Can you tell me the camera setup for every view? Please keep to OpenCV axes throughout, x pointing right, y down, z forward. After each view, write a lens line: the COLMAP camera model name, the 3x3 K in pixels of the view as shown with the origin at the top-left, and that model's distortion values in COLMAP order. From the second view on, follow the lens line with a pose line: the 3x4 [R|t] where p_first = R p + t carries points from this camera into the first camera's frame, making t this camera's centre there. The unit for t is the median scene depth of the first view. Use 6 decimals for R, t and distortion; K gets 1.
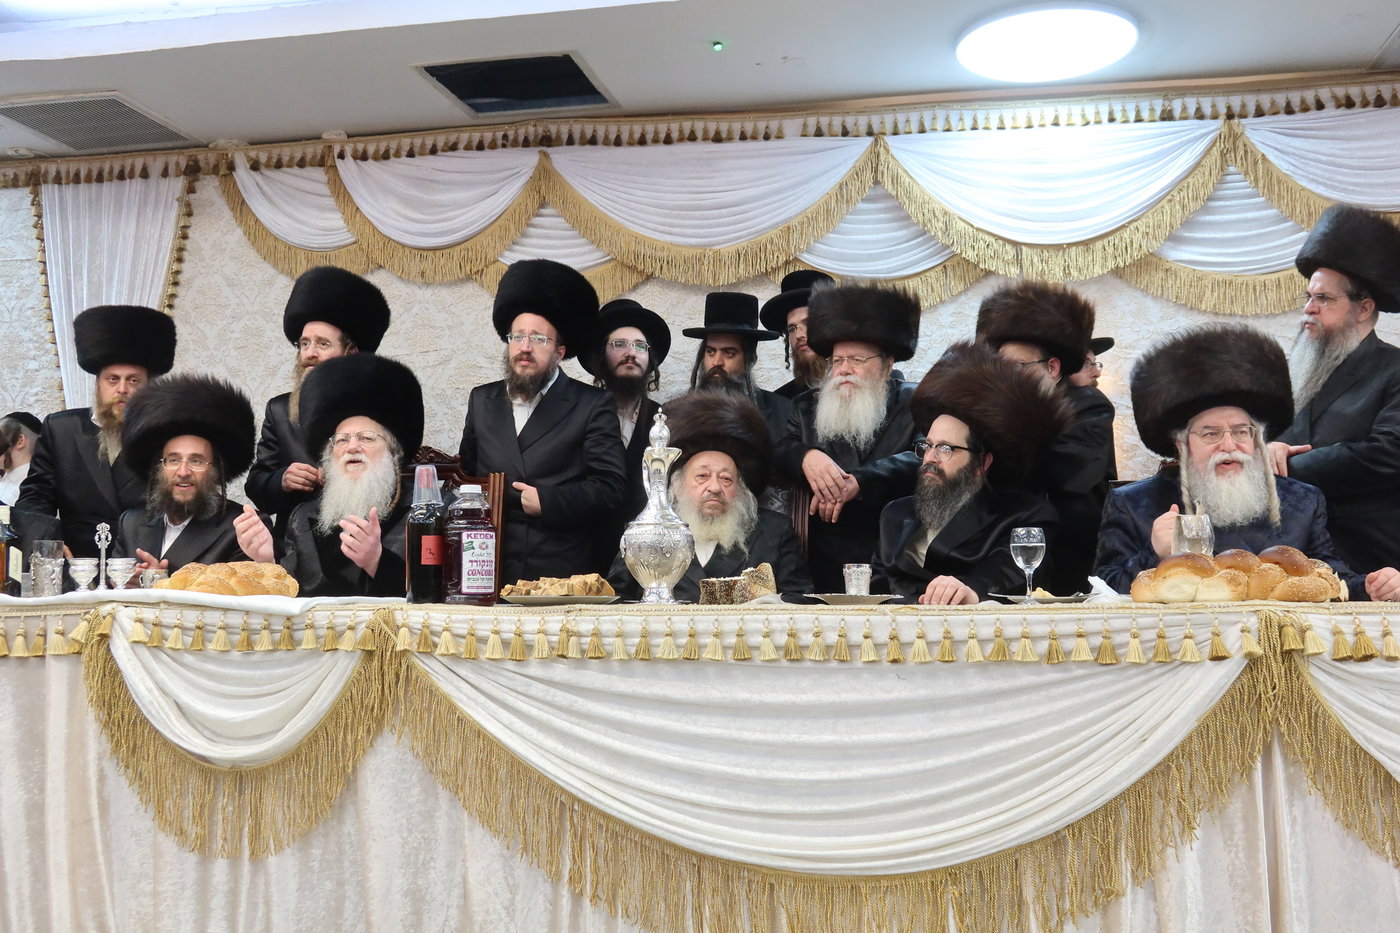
lens RADIAL K [[1328.7, 0, 697.1], [0, 1328.7, 483.8], [0, 0, 1]] dist [-0.030081, 0.000000]
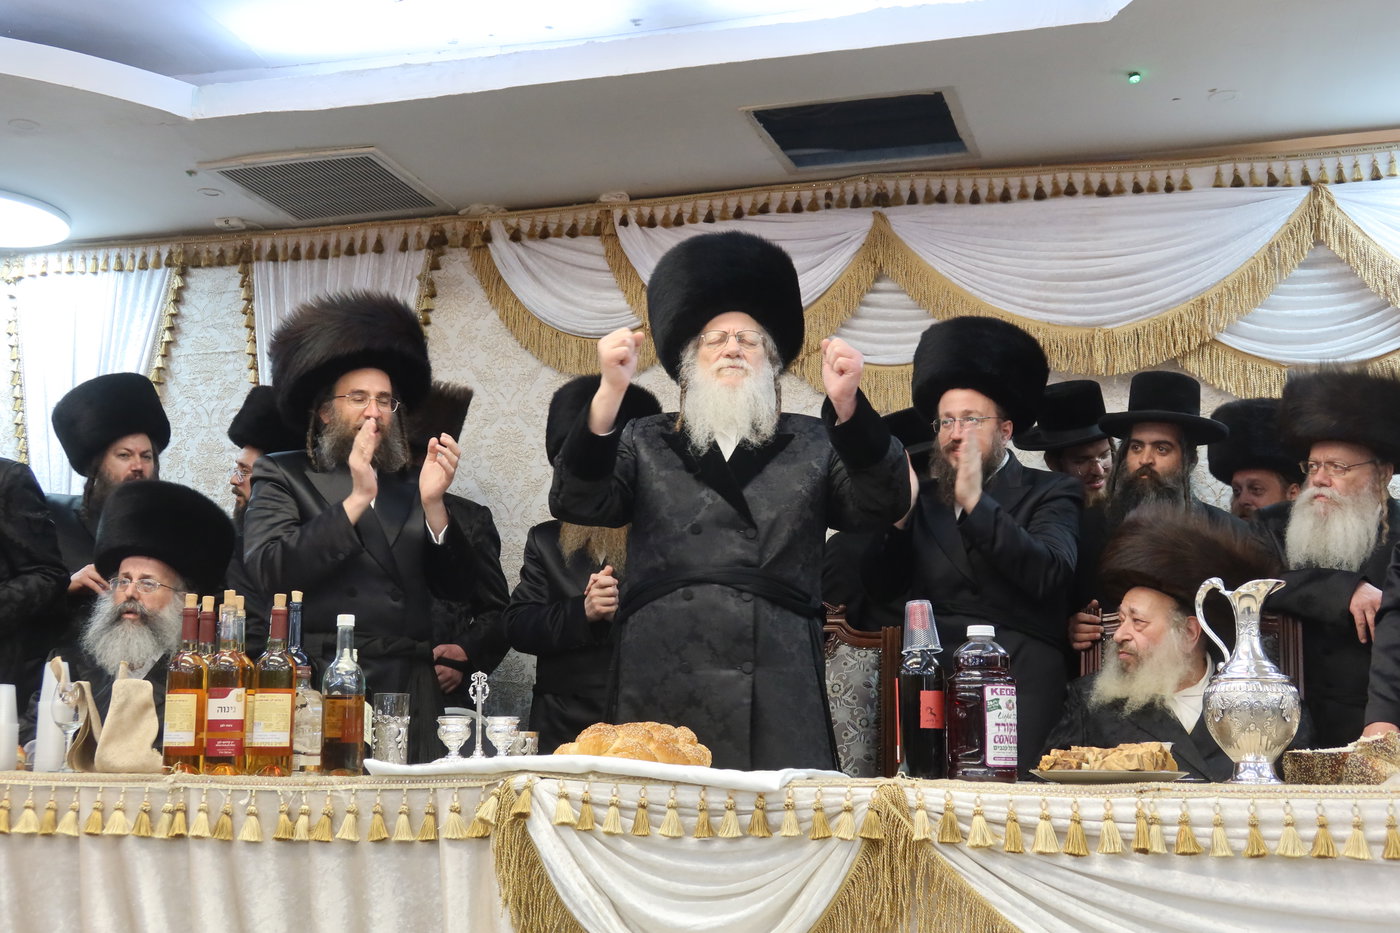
lens RADIAL K [[1648.5, 0, 687.2], [0, 1648.5, 479.4], [0, 0, 1]] dist [-0.009748, 0.000000]
pose [[0.995413, -0.004228, -0.095577, -0.141948], [-0.004450, 0.995895, -0.090403, 0.002161], [0.095566, 0.090413, 0.991308, 0.010182]]
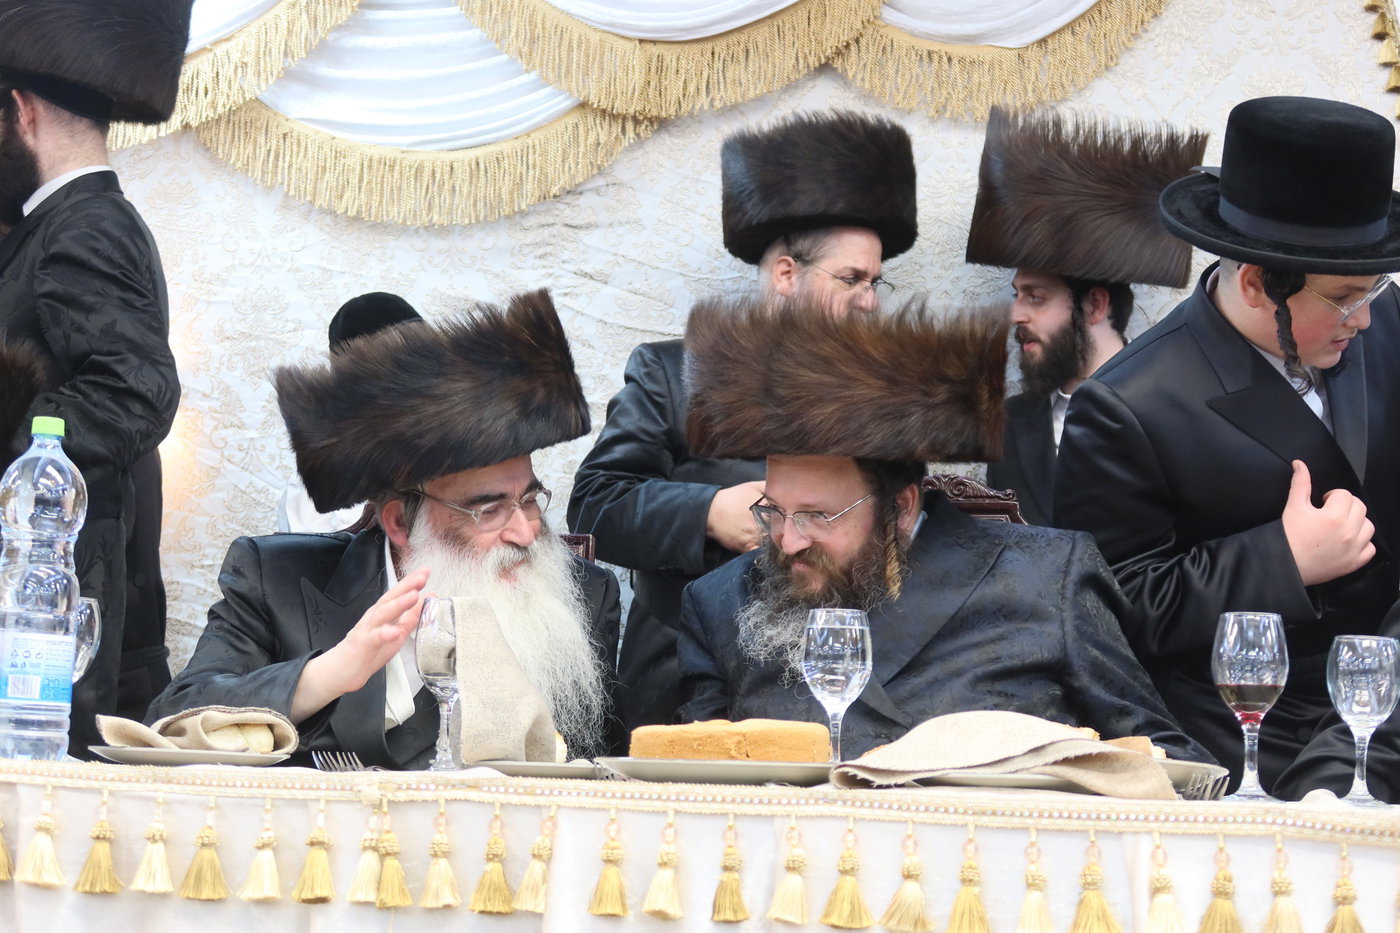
lens RADIAL K [[2478.2, 0, 697.8], [0, 2478.2, 460.3], [0, 0, 1]] dist [-0.024960, 0.000000]
pose [[0.998906, 0.041287, 0.021941, 0.476717], [-0.040294, 0.998224, -0.043886, 0.003755], [-0.023714, 0.042954, 0.998796, 0.015369]]
